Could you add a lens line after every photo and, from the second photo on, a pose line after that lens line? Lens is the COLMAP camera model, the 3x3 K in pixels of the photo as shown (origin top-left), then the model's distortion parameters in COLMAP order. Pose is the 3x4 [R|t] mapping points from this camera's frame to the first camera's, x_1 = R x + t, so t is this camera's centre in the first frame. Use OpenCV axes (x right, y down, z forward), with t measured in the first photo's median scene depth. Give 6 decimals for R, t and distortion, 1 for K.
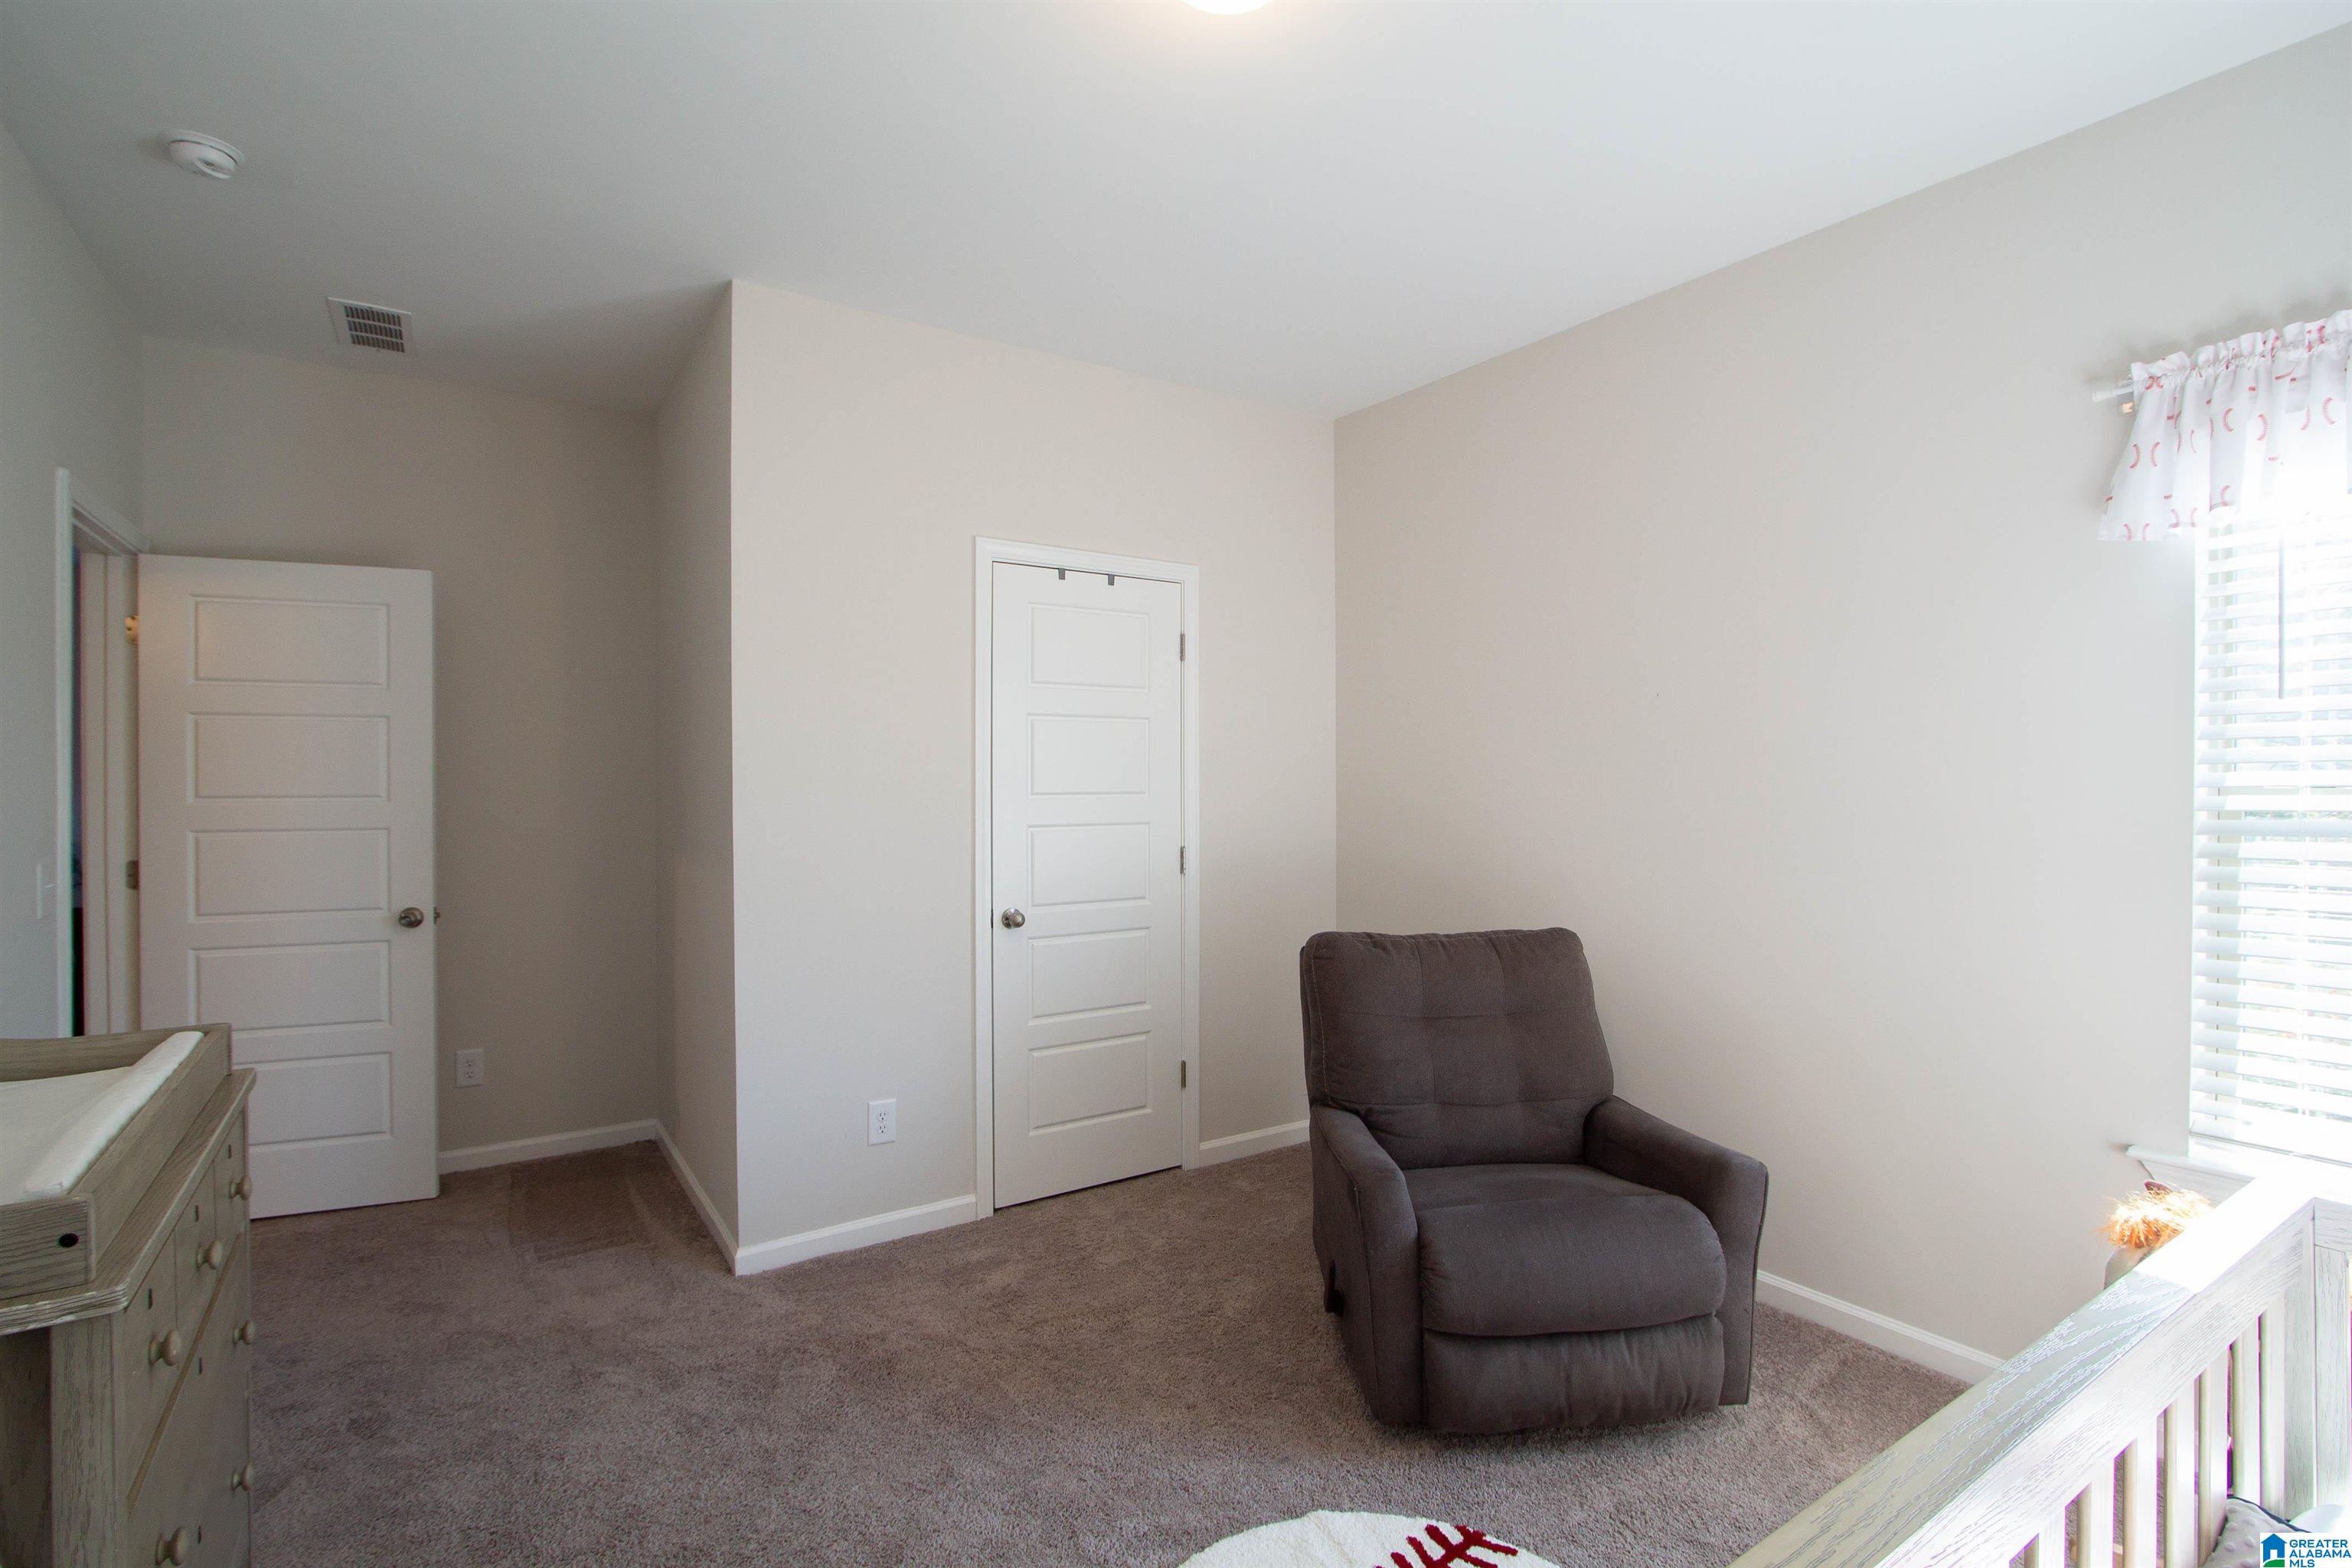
lens RADIAL K [[1104.2, 0, 1174.2], [0, 1104.2, 773.3], [0, 0, 1]] dist [-0.023573, 0.000218]
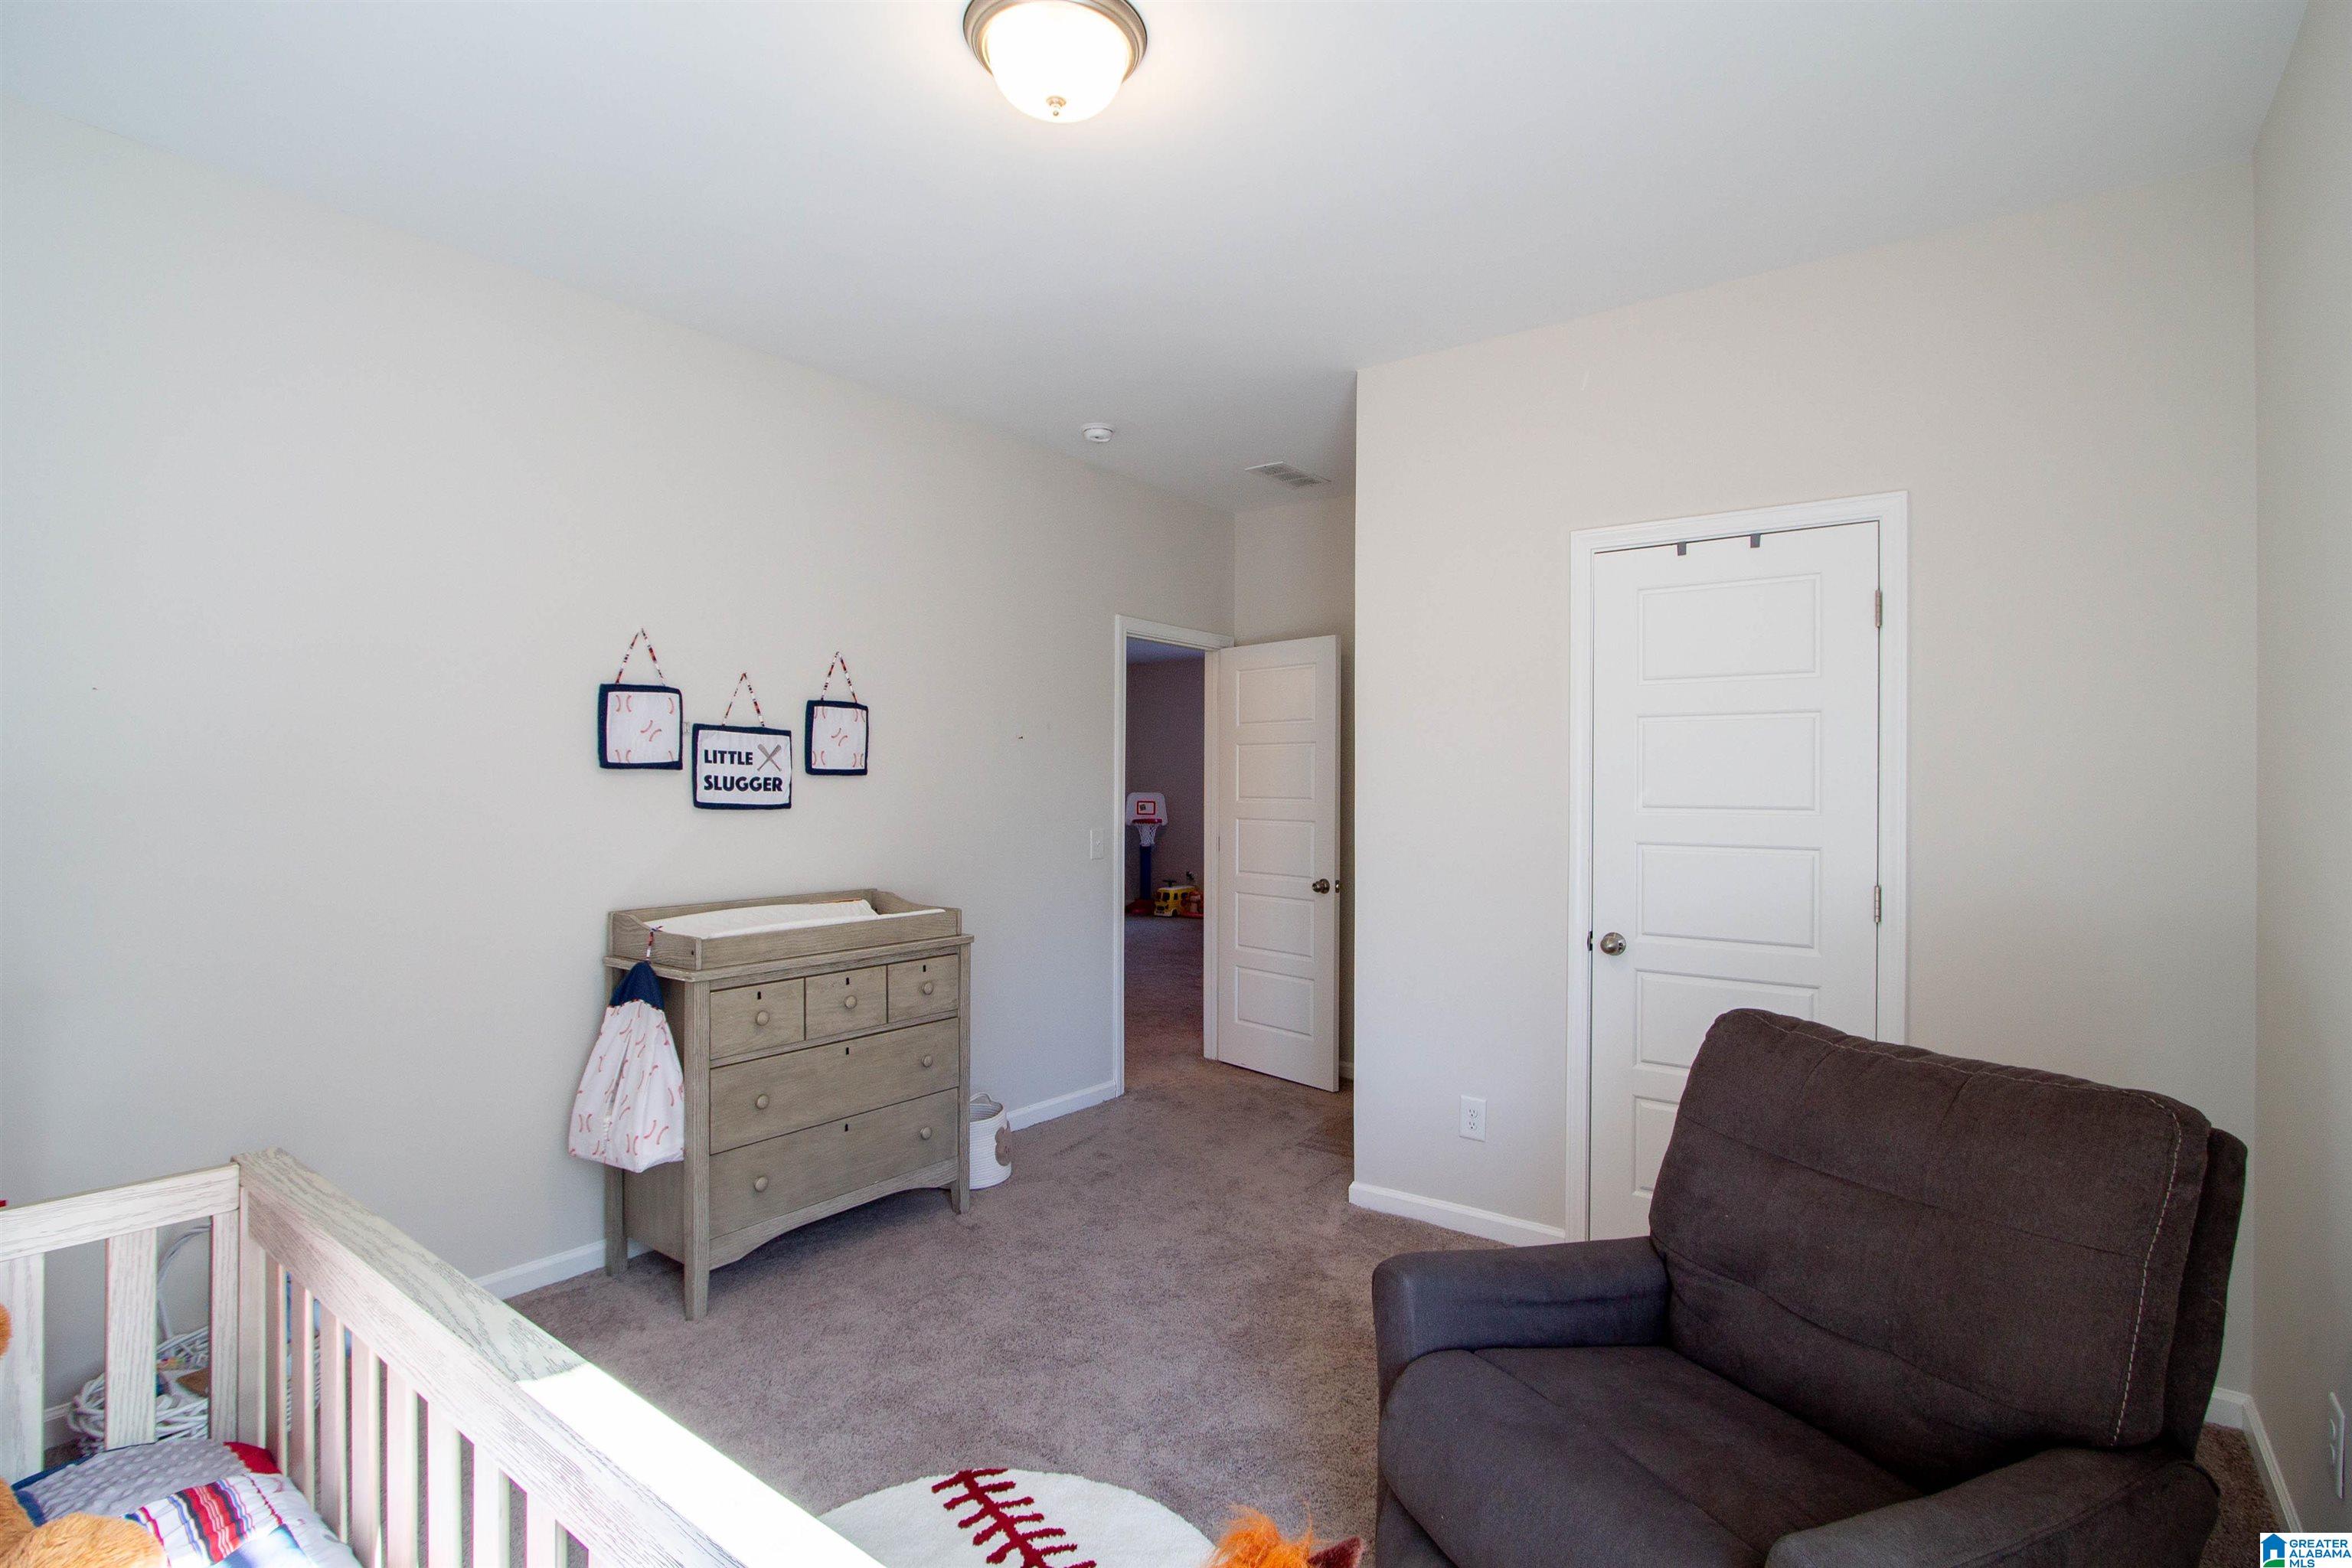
lens RADIAL K [[1104.2, 0, 1174.2], [0, 1104.2, 774.4], [0, 0, 1]] dist [-0.023573, 0.000218]
pose [[0.321436, -0.005593, -0.946915, 0.629702], [-0.003945, 0.999966, -0.007246, 0.000474], [0.946923, 0.006065, 0.321403, 0.397573]]
